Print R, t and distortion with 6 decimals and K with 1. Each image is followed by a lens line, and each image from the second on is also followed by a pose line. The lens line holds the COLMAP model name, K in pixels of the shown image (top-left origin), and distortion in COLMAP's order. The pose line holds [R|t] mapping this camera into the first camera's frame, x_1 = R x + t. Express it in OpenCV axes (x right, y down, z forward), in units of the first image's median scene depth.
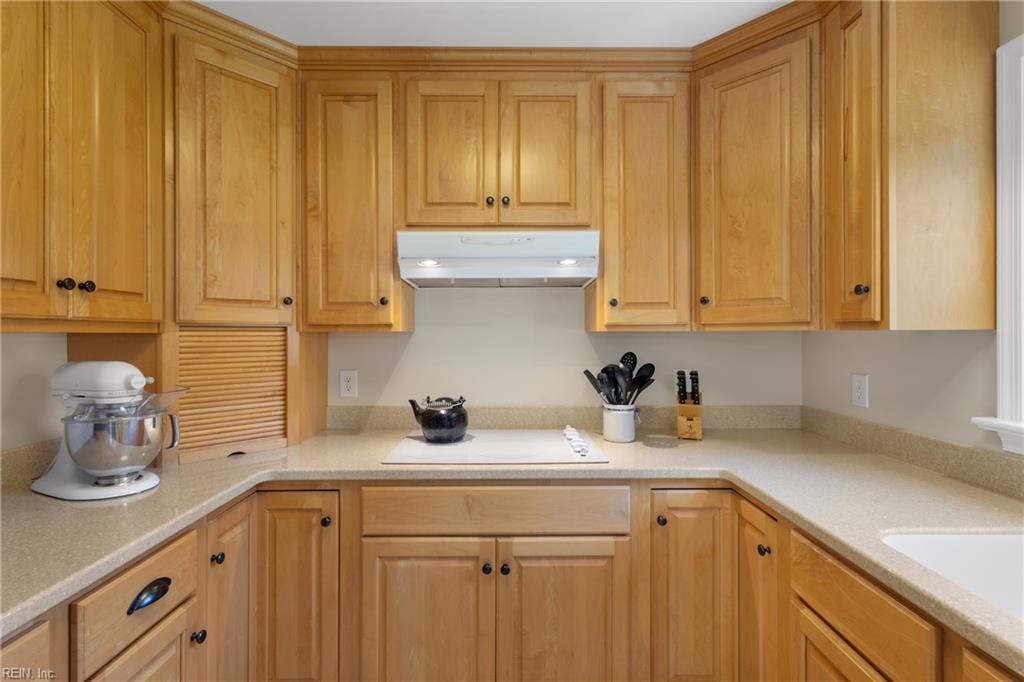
lens RADIAL K [[471.7, 0, 512.7], [0, 471.7, 335.6], [0, 0, 1]] dist [0.003250, 0.000418]
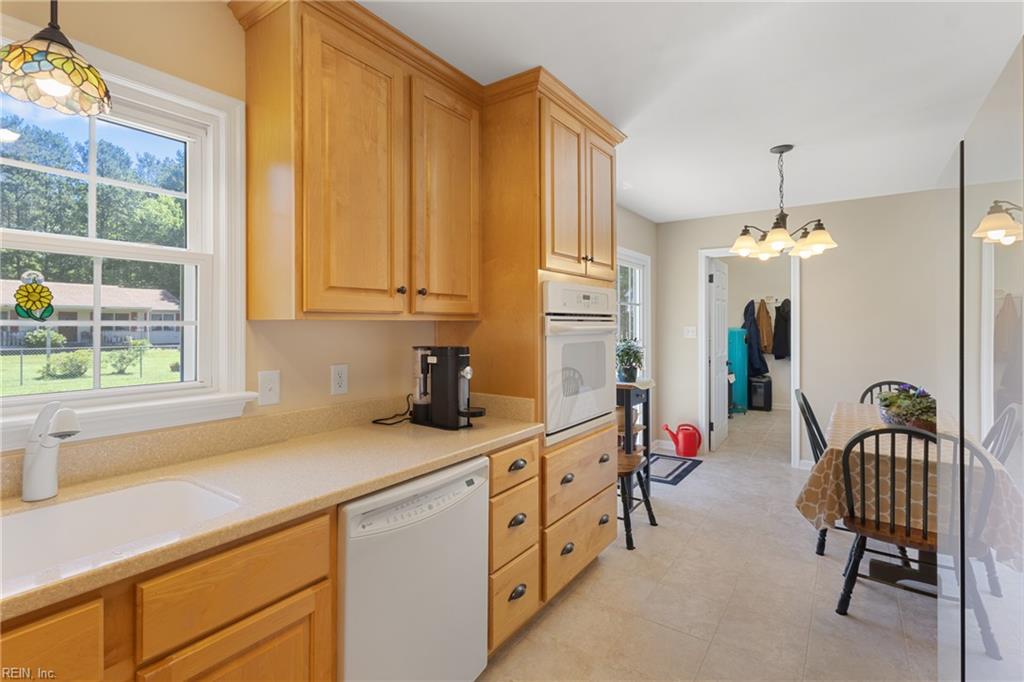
lens RADIAL K [[481.9, 0, 517.8], [0, 481.9, 322.5], [0, 0, 1]] dist [0.002588, 0.000975]
pose [[-0.818175, 0.003443, 0.574959, -0.228602], [0.003827, 0.999993, -0.000542, -0.001998], [-0.574957, 0.001757, -0.818182, 0.602221]]
